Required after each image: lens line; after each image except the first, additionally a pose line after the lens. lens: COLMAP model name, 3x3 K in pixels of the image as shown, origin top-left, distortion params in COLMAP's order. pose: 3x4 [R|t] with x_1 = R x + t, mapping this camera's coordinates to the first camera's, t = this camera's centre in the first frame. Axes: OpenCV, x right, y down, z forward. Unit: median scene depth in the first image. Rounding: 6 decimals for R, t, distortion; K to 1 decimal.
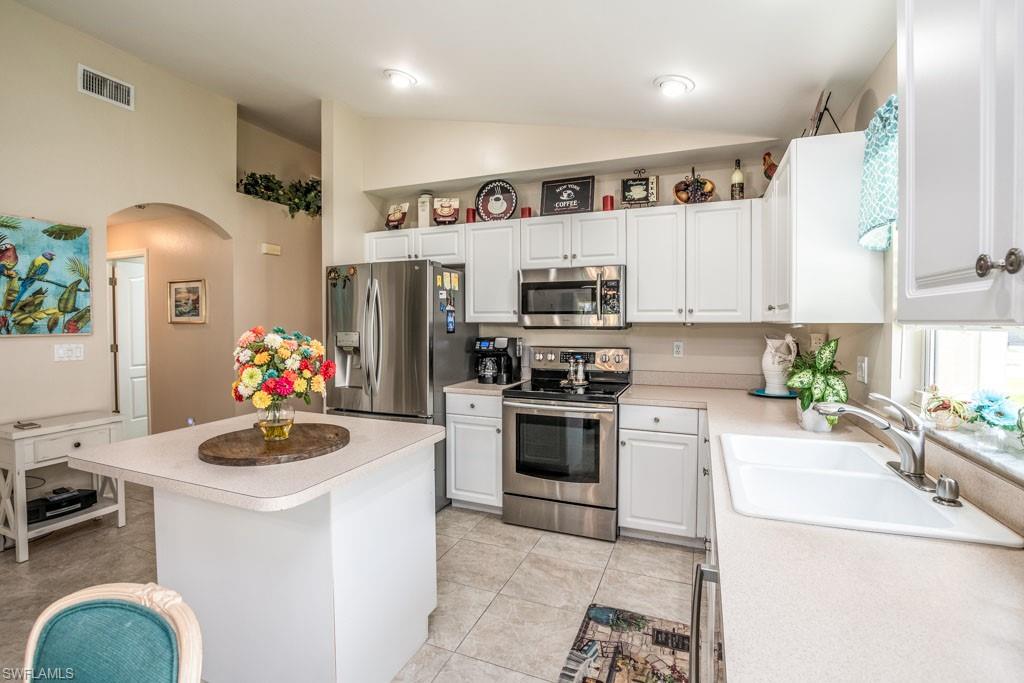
lens RADIAL K [[469.6, 0, 510.7], [0, 469.6, 333.7], [0, 0, 1]] dist [-0.034479, 0.006374]
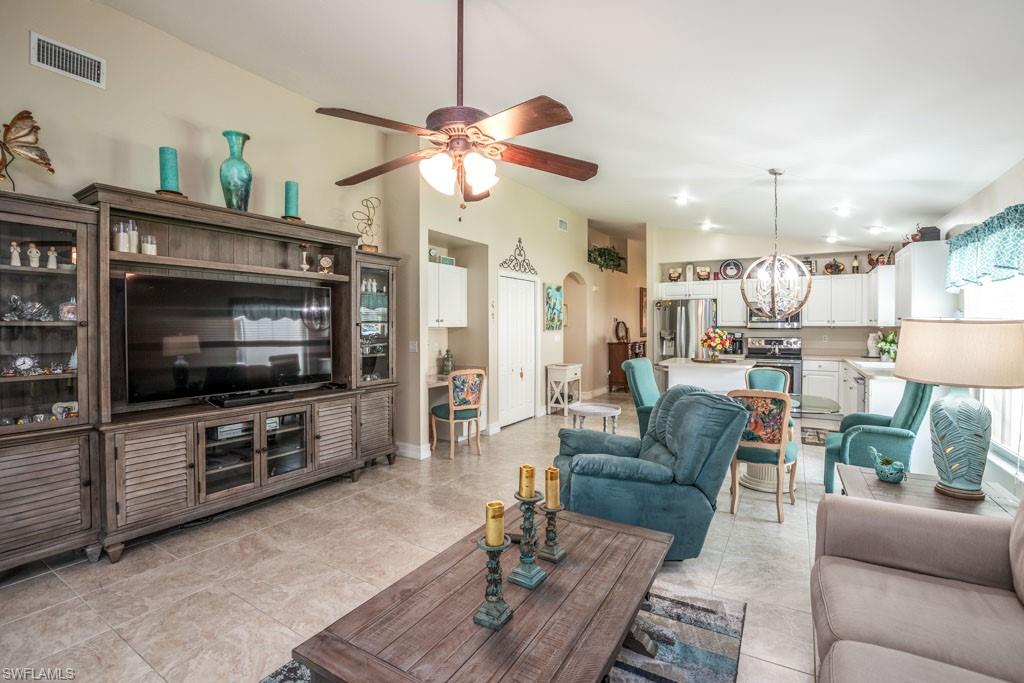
lens RADIAL K [[469.6, 0, 506.7], [0, 469.6, 335.6], [0, 0, 1]] dist [-0.034479, 0.006374]
pose [[0.986402, 0.005361, -0.164262, -0.764255], [-0.006375, 0.999964, -0.005647, 0.041475], [0.164226, 0.006617, 0.986401, -1.396892]]
